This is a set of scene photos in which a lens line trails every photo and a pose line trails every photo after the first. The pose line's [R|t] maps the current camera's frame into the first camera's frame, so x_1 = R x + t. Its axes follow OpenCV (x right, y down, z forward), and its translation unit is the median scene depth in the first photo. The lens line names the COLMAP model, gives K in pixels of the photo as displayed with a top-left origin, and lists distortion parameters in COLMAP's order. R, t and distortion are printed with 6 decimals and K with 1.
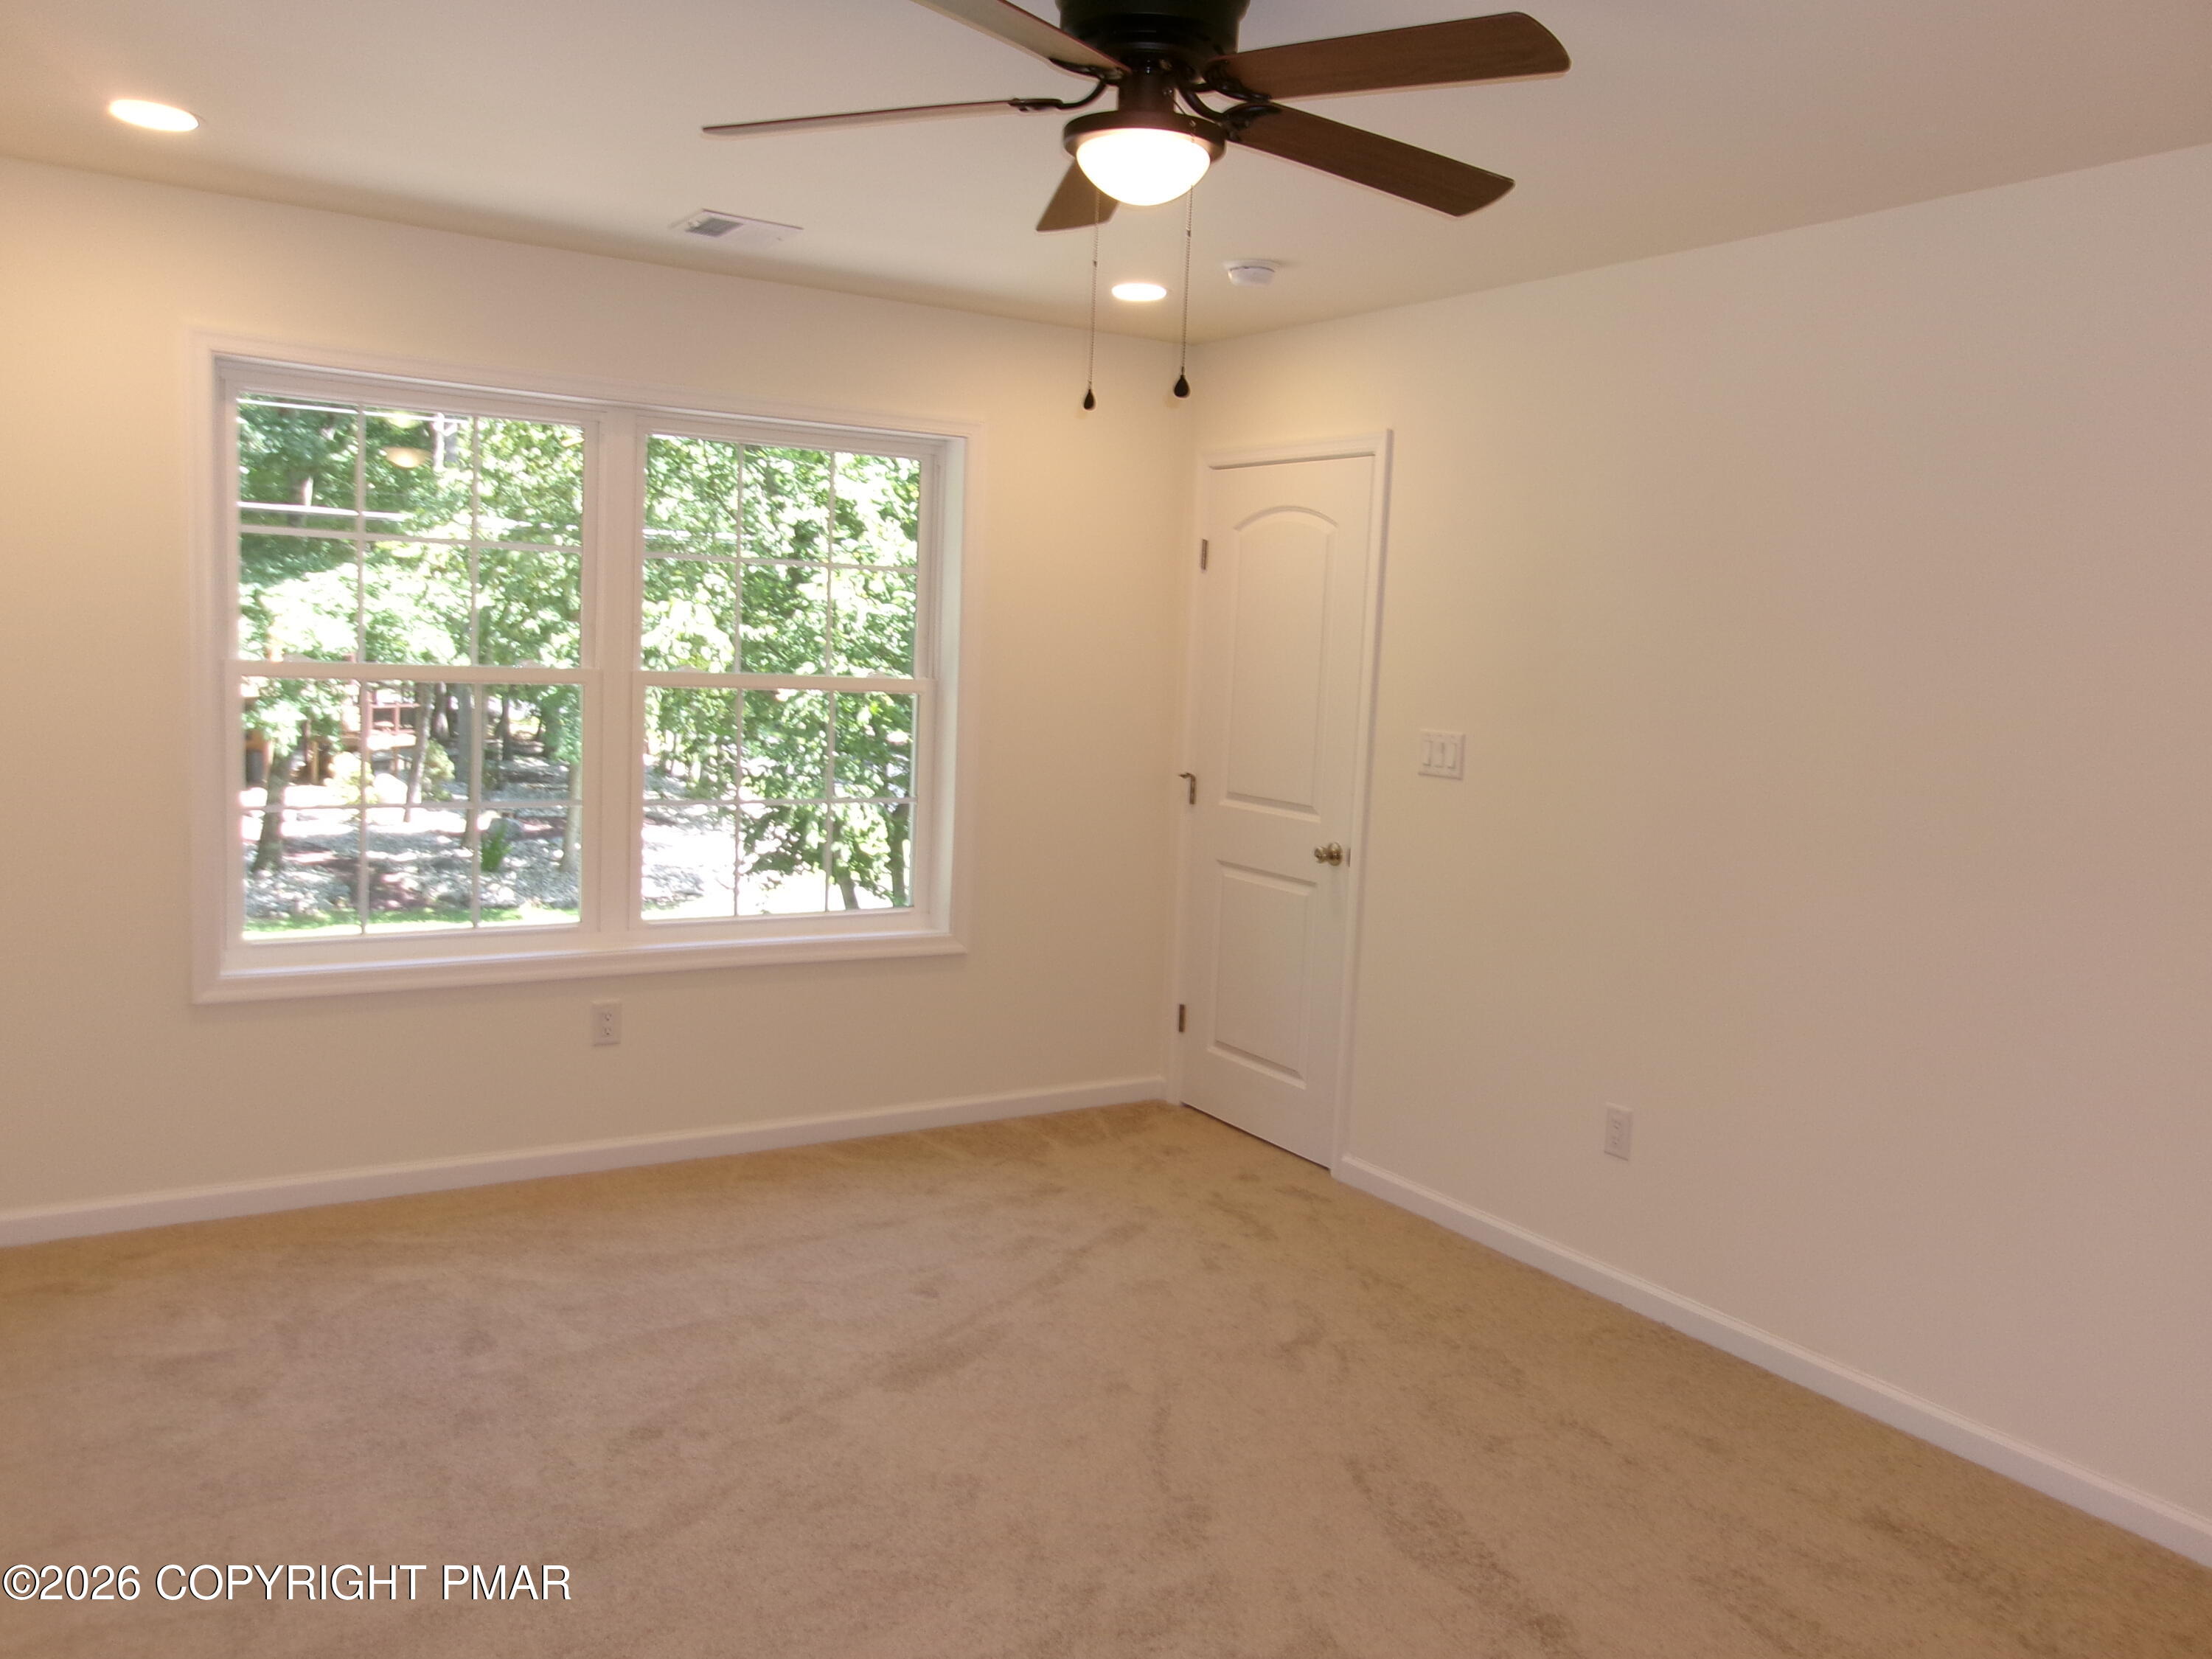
lens RADIAL K [[1731.0, 0, 1100.0], [0, 1731.0, 815.4], [0, 0, 1]] dist [-0.007584, 0.040931]
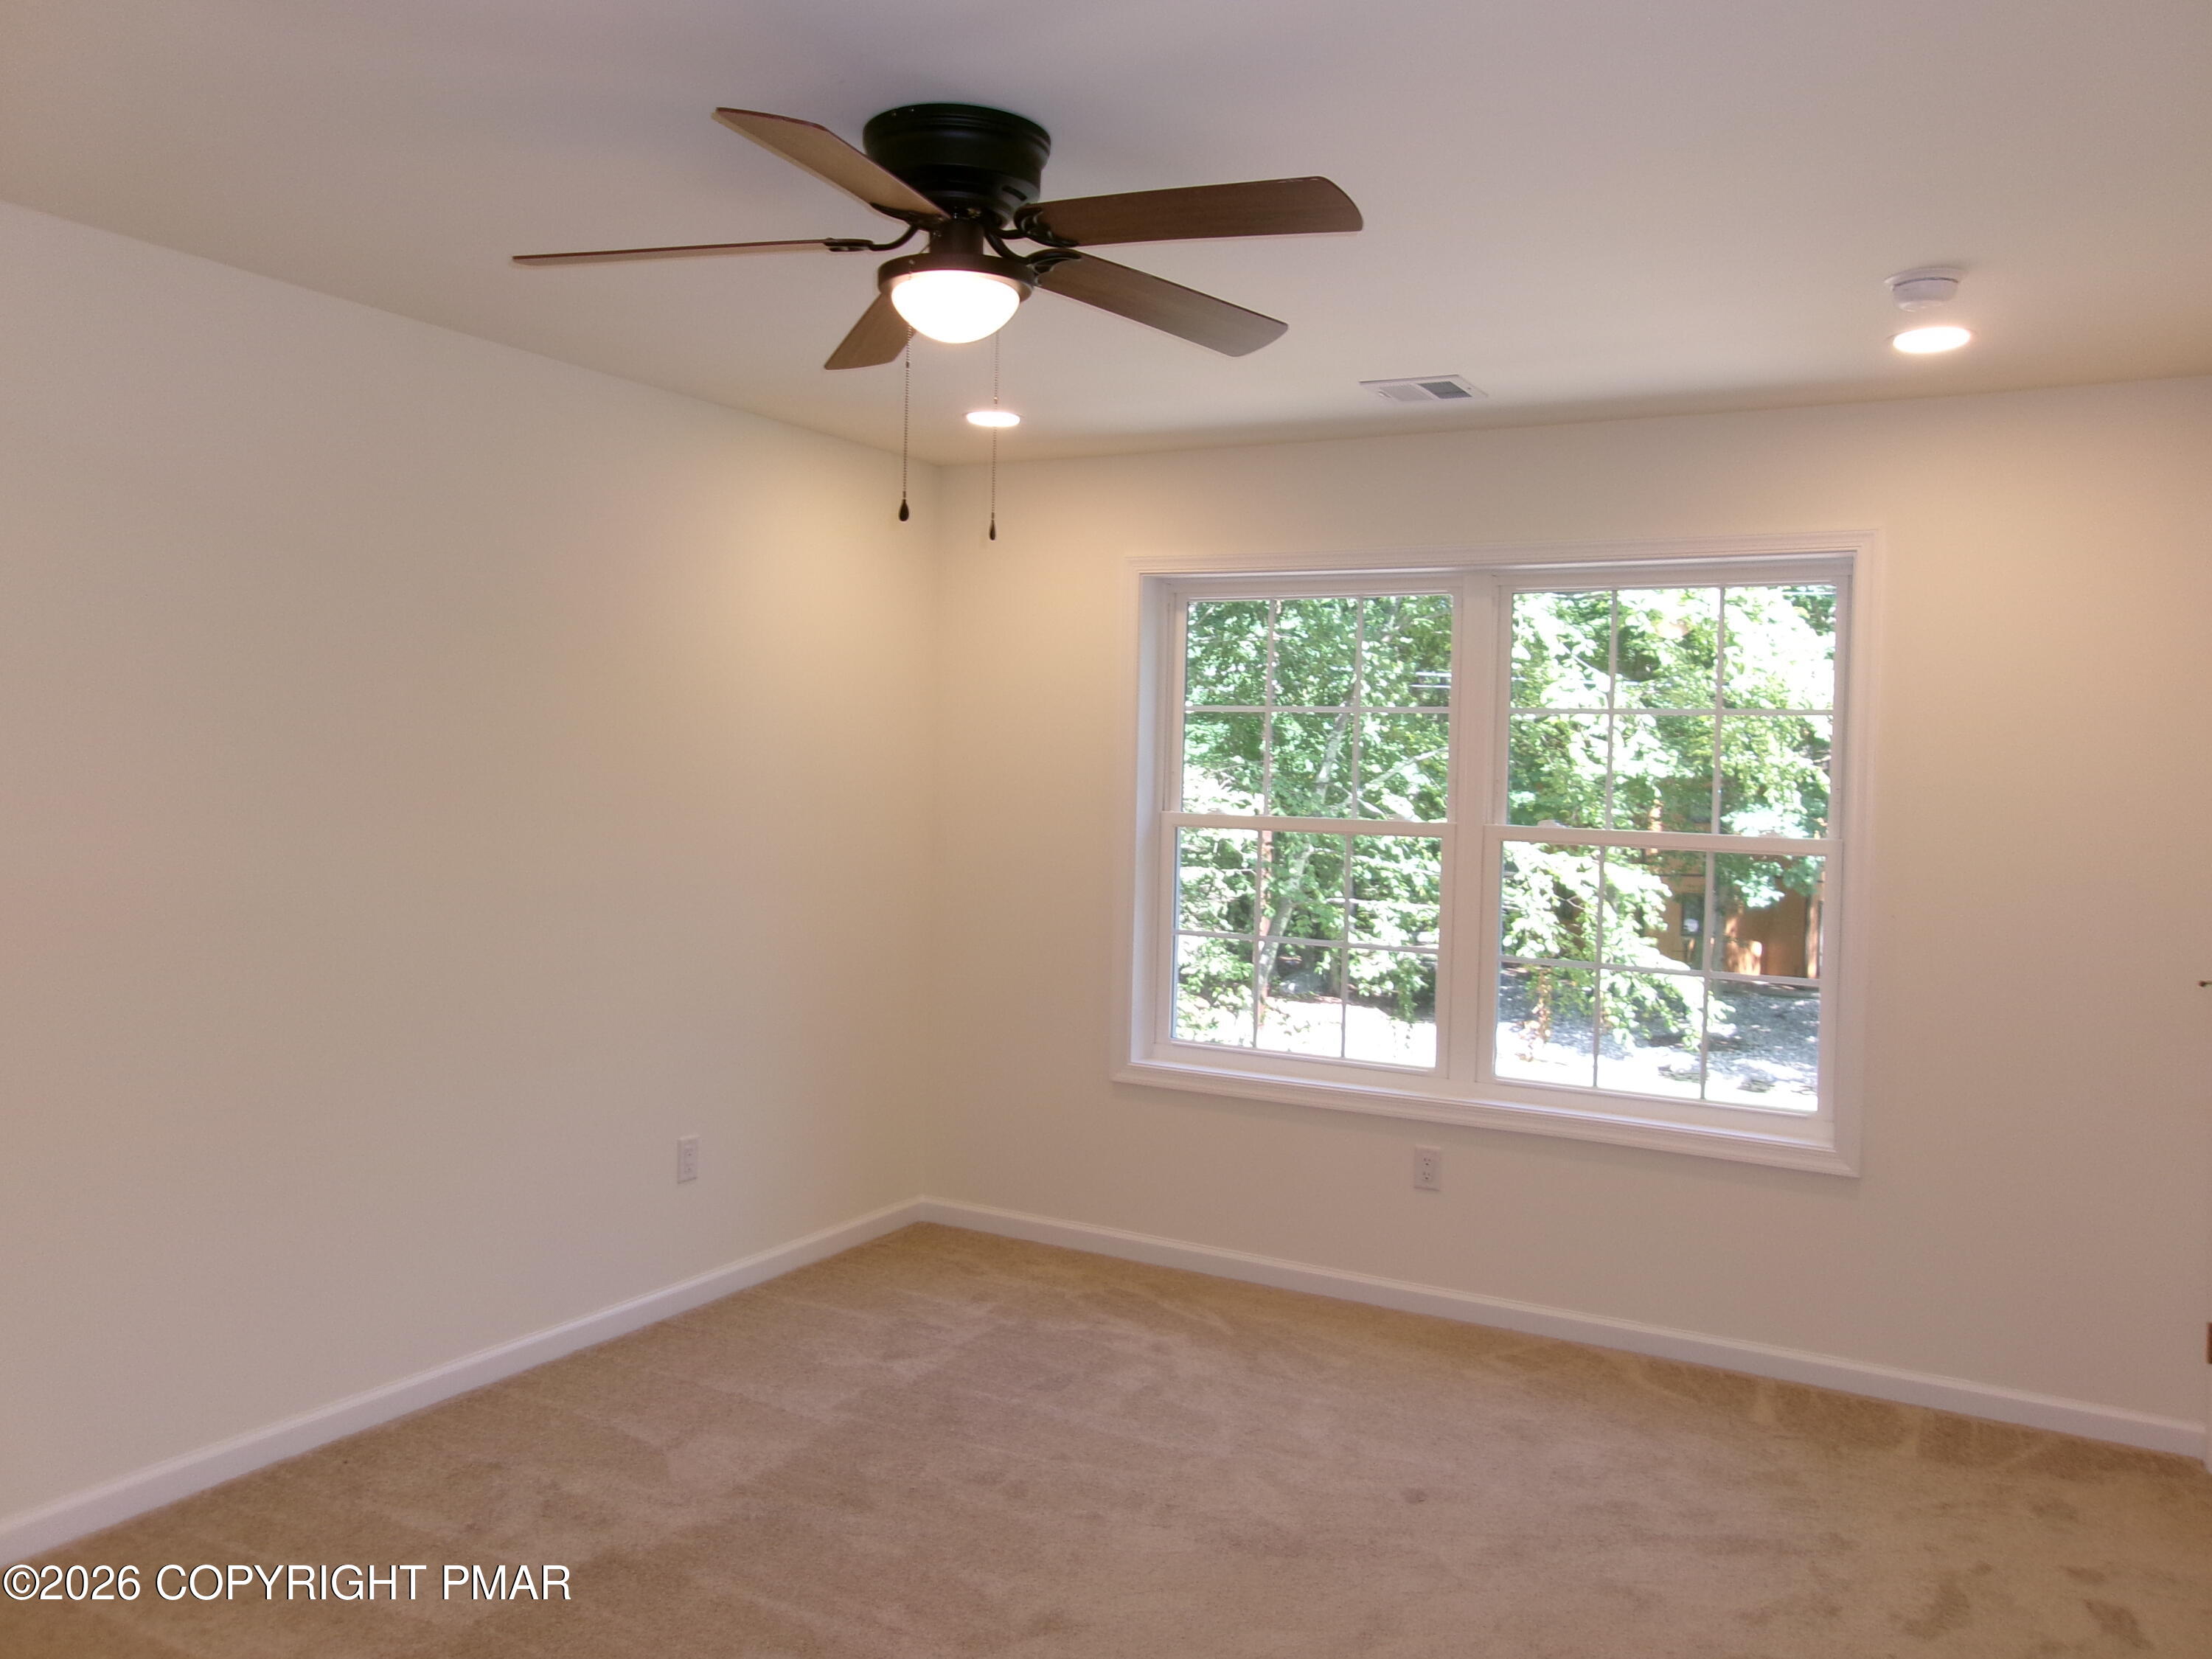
lens RADIAL K [[1698.0, 0, 1106.9], [0, 1698.0, 831.9], [0, 0, 1]] dist [-0.000277, 0.041357]
pose [[0.490760, 0.001194, -0.871294, 0.515351], [-0.096857, 0.993876, -0.053193, -0.005841], [0.865895, 0.110496, 0.487870, 0.338302]]
